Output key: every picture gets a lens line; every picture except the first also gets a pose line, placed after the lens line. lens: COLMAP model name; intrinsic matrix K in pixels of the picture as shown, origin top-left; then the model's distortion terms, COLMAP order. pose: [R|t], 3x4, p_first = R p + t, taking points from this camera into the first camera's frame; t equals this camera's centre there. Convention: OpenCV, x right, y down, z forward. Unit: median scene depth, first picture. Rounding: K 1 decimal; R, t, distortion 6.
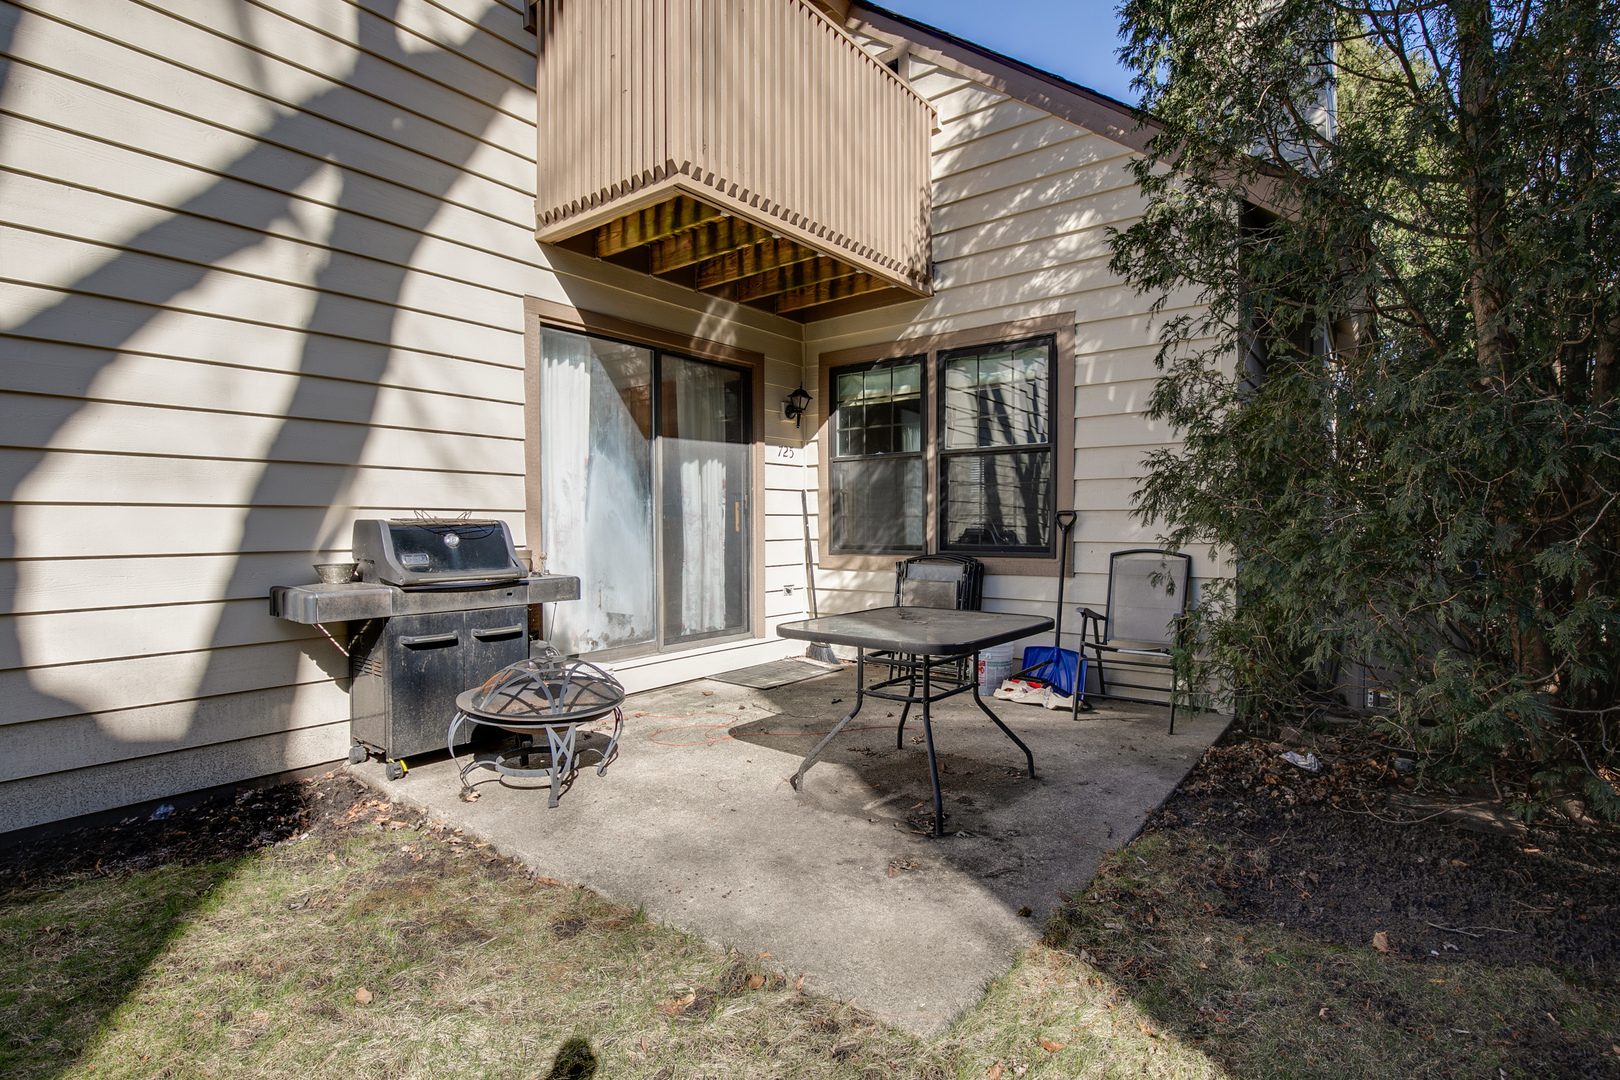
lens RADIAL K [[772.2, 0, 805.4], [0, 772.2, 538.7], [0, 0, 1]] dist [-0.027192, 0.001958]
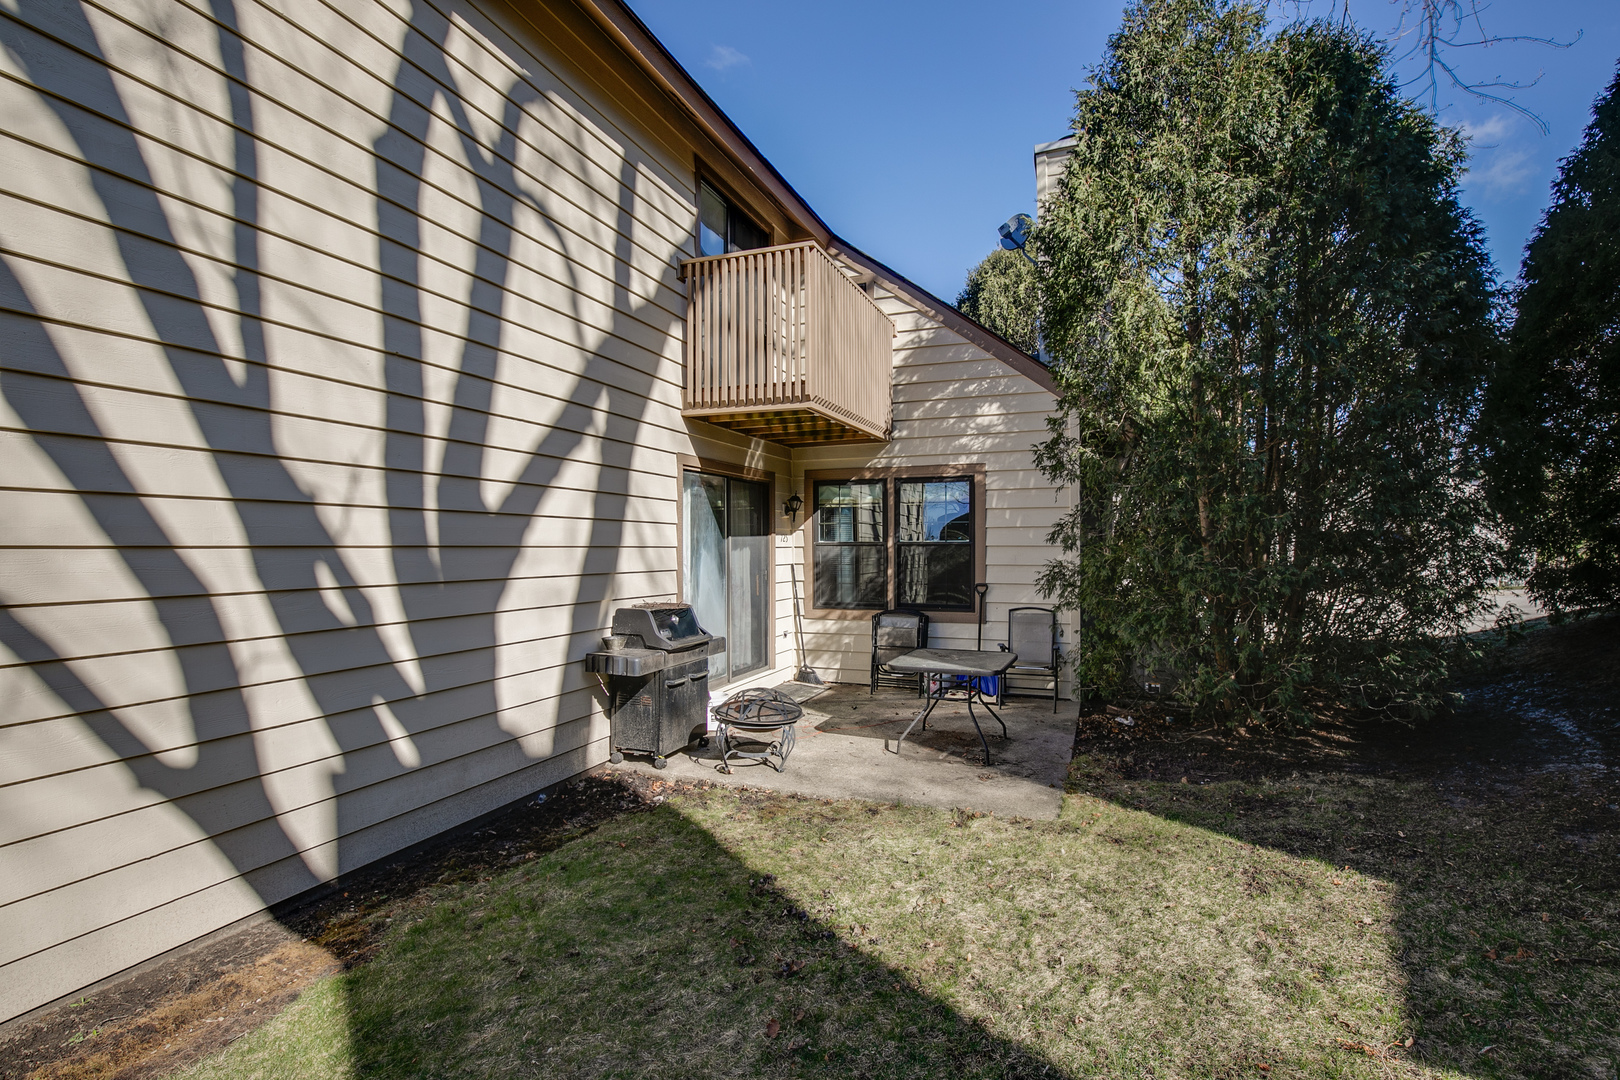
lens RADIAL K [[746.0, 0, 804.2], [0, 746.0, 539.8], [0, 0, 1]] dist [-0.036779, 0.000385]
pose [[0.962183, -0.000598, 0.272403, -0.529387], [0.009034, 0.999518, -0.029716, -0.097966], [-0.272254, 0.031053, 0.961724, -0.489561]]
